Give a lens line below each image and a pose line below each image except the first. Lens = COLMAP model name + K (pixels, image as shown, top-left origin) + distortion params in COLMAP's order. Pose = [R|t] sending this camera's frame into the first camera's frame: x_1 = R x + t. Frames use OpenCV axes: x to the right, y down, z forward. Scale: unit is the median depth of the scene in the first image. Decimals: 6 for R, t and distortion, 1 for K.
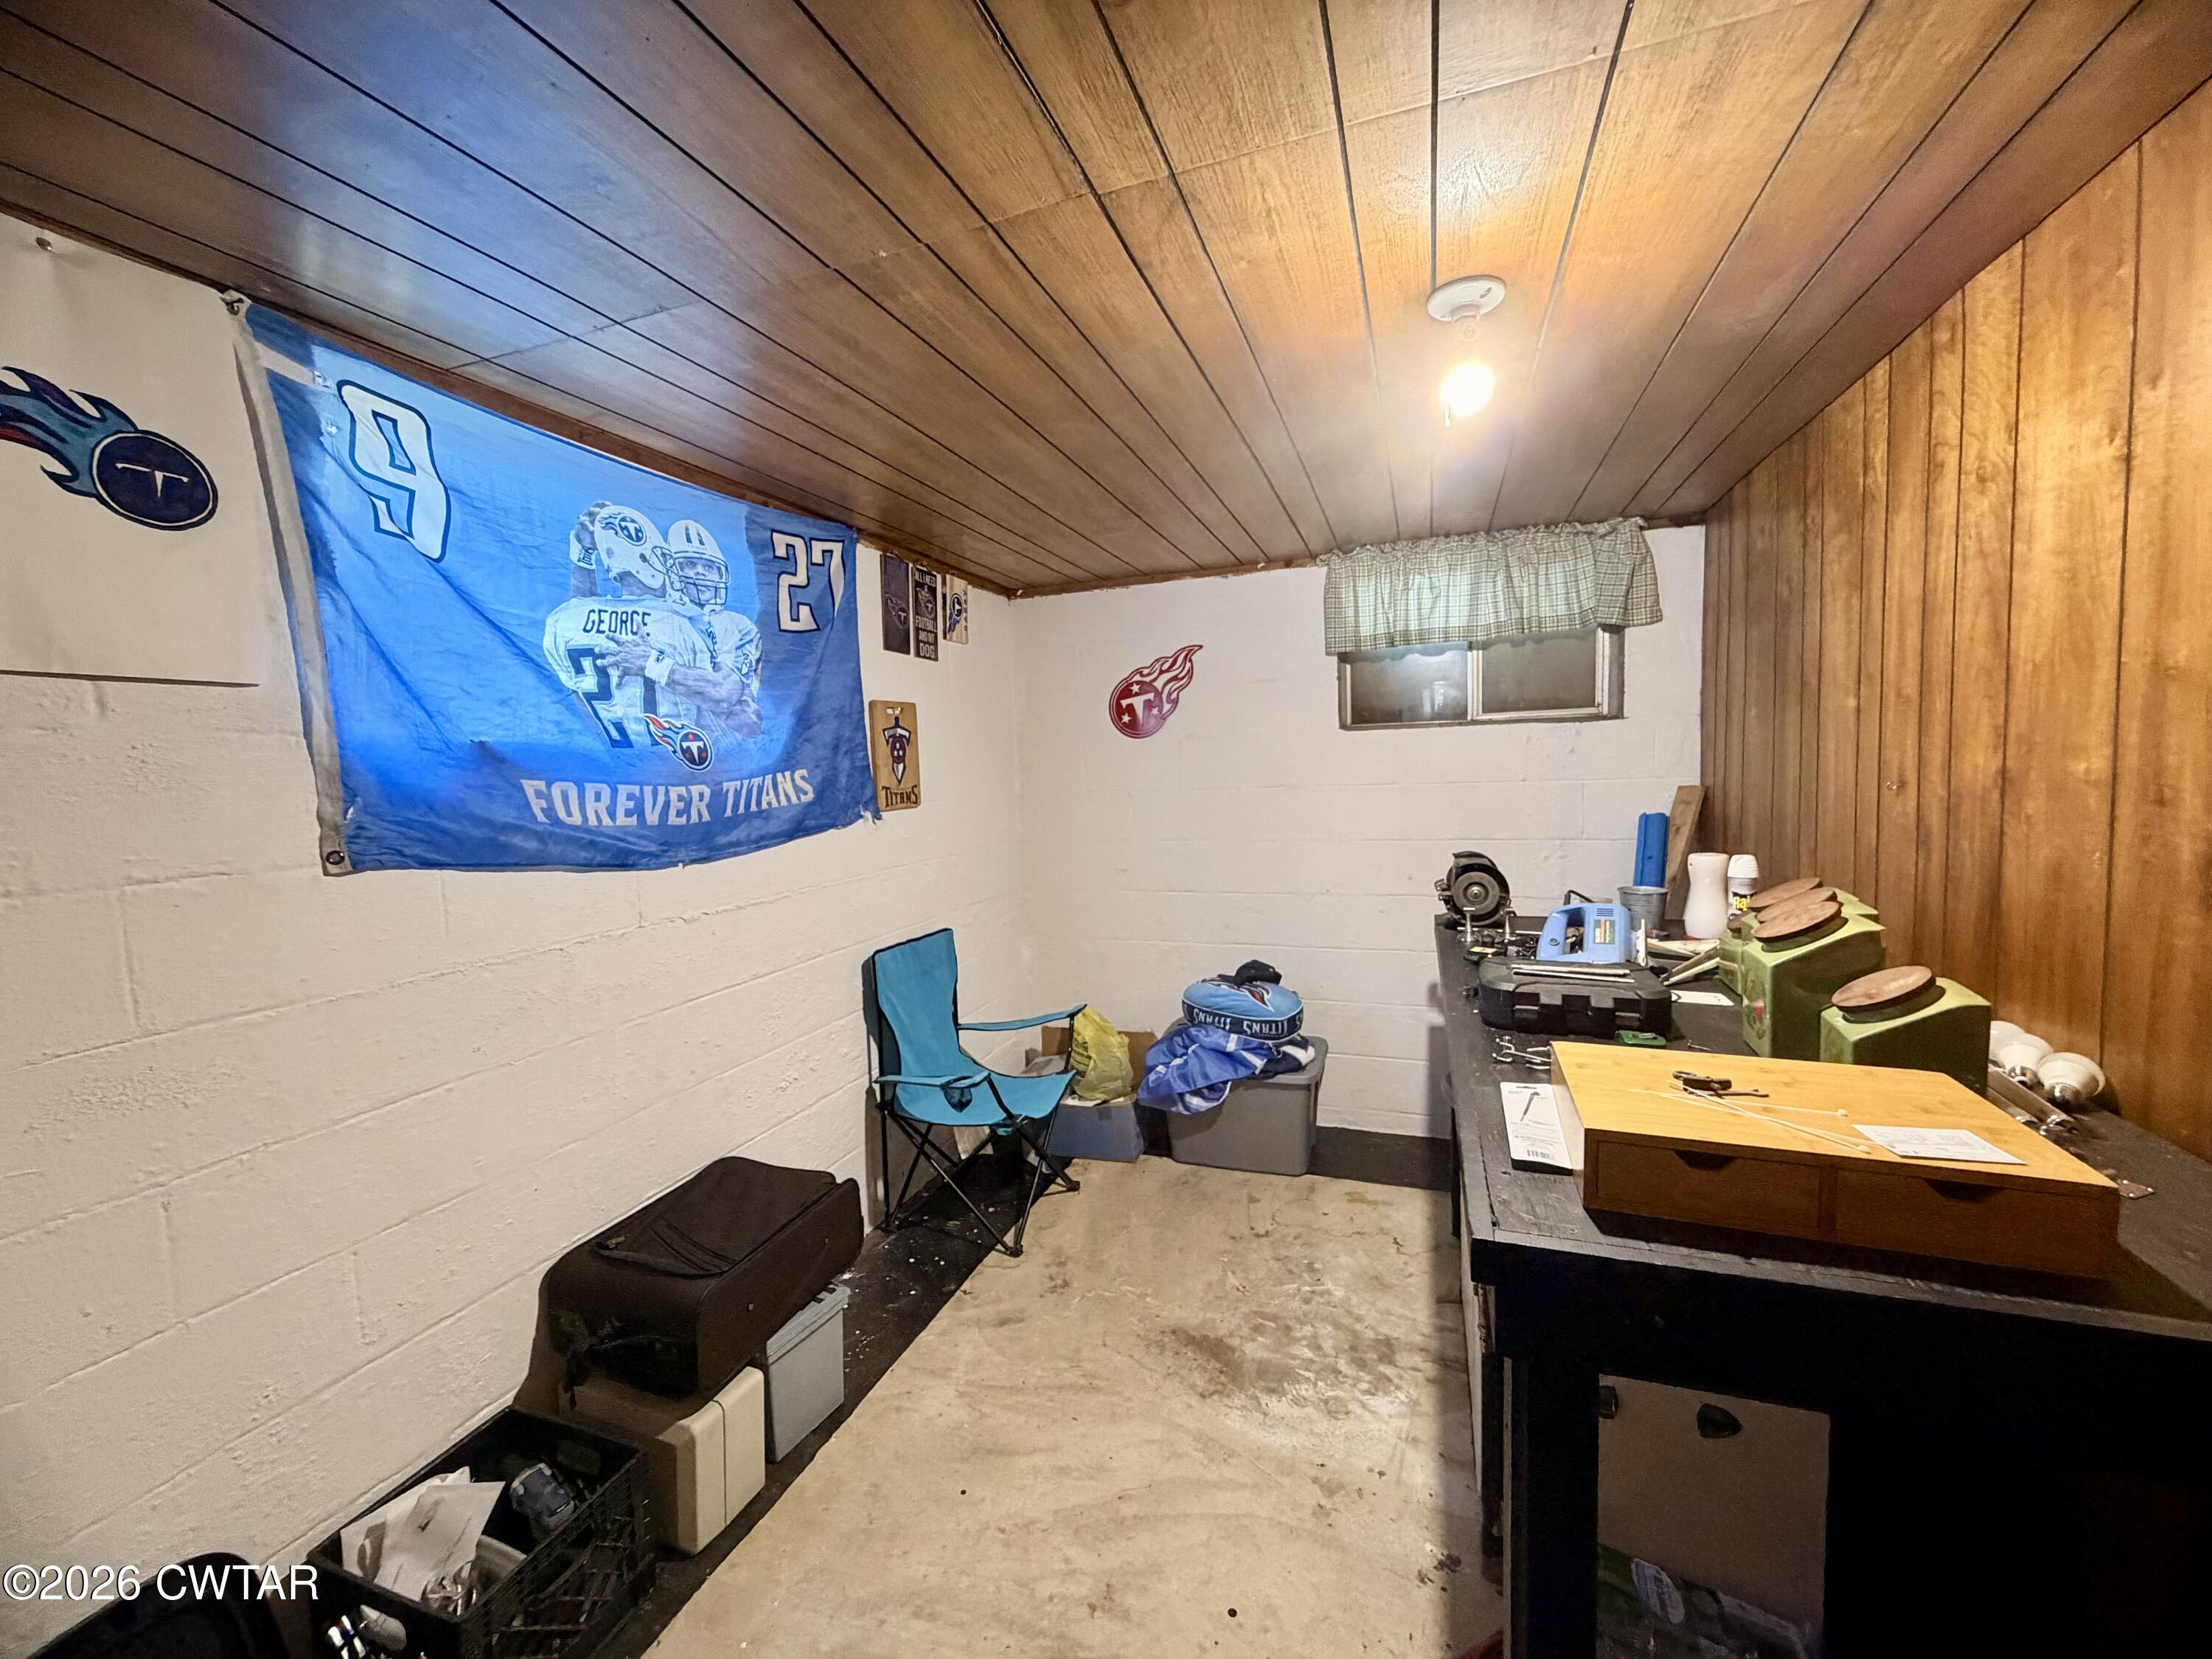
lens RADIAL K [[881.7, 0, 1099.0], [0, 881.7, 824.5], [0, 0, 1]] dist [0.001443, -0.000473]
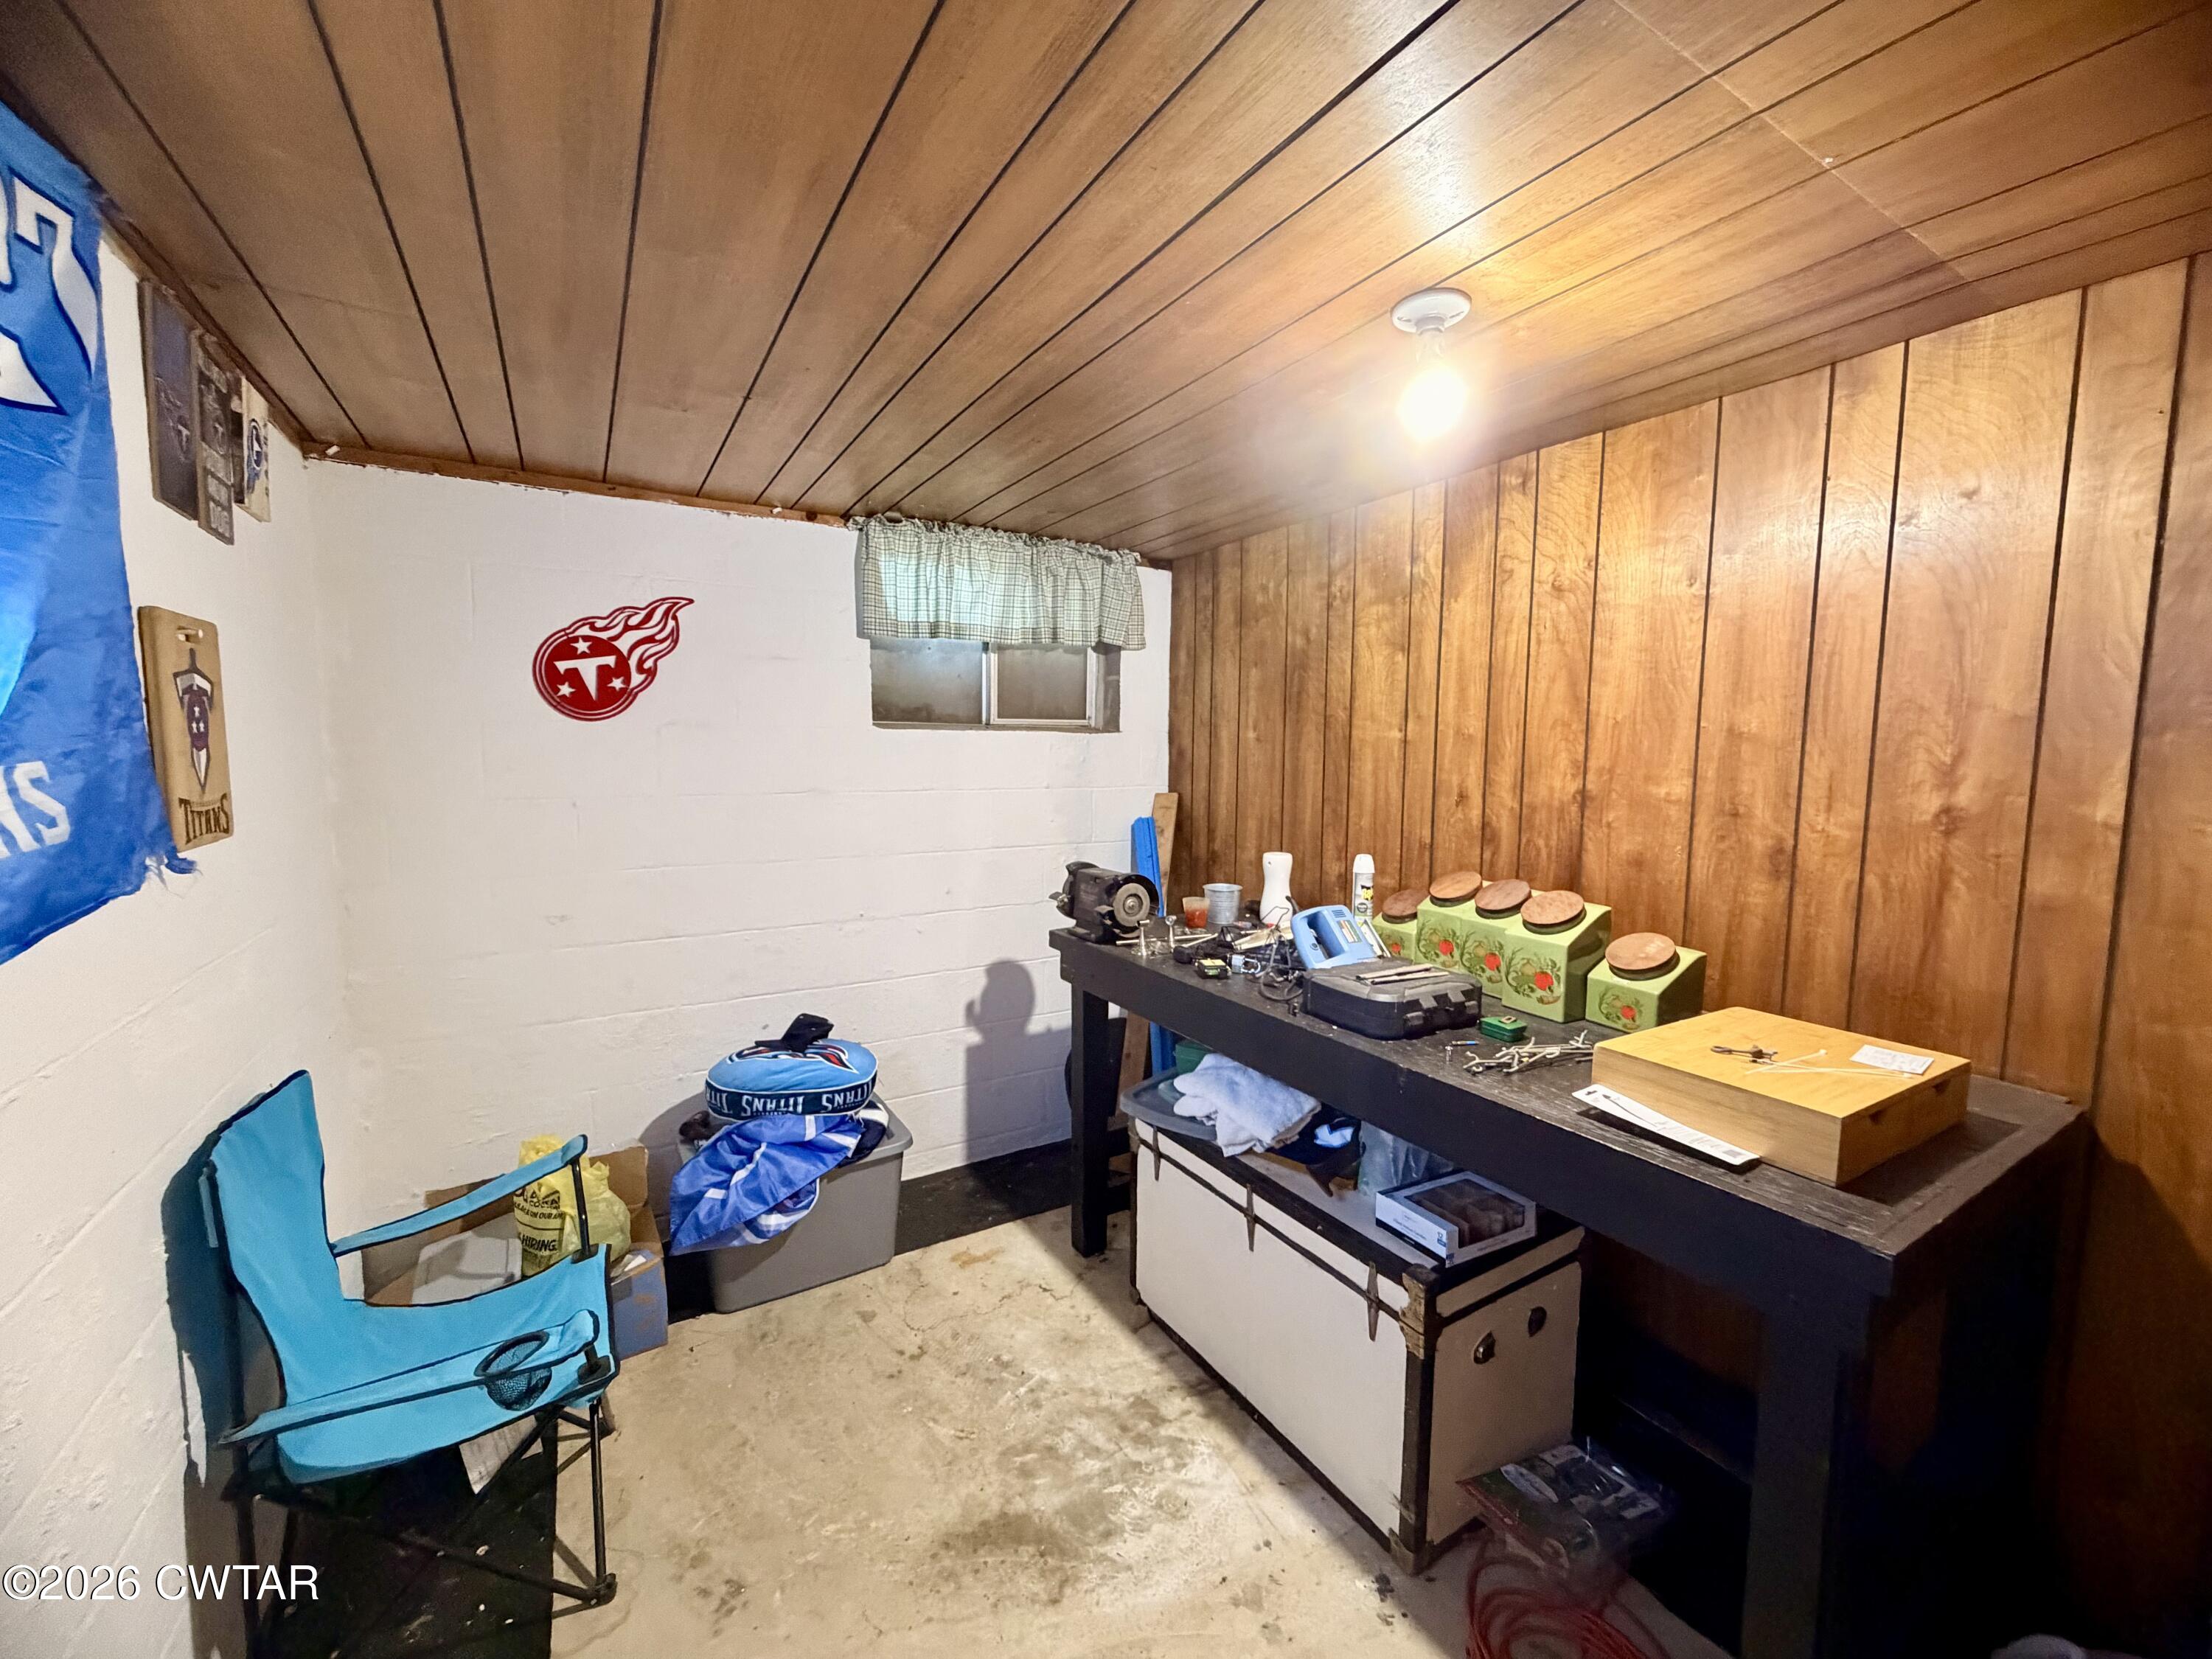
lens RADIAL K [[881.7, 0, 1103.4], [0, 881.7, 826.4], [0, 0, 1]] dist [0.001443, -0.000473]
pose [[0.625859, -0.031836, 0.779286, -0.346772], [0.026034, 0.999463, 0.019922, -0.029299], [-0.779501, 0.007820, 0.626352, 0.390413]]
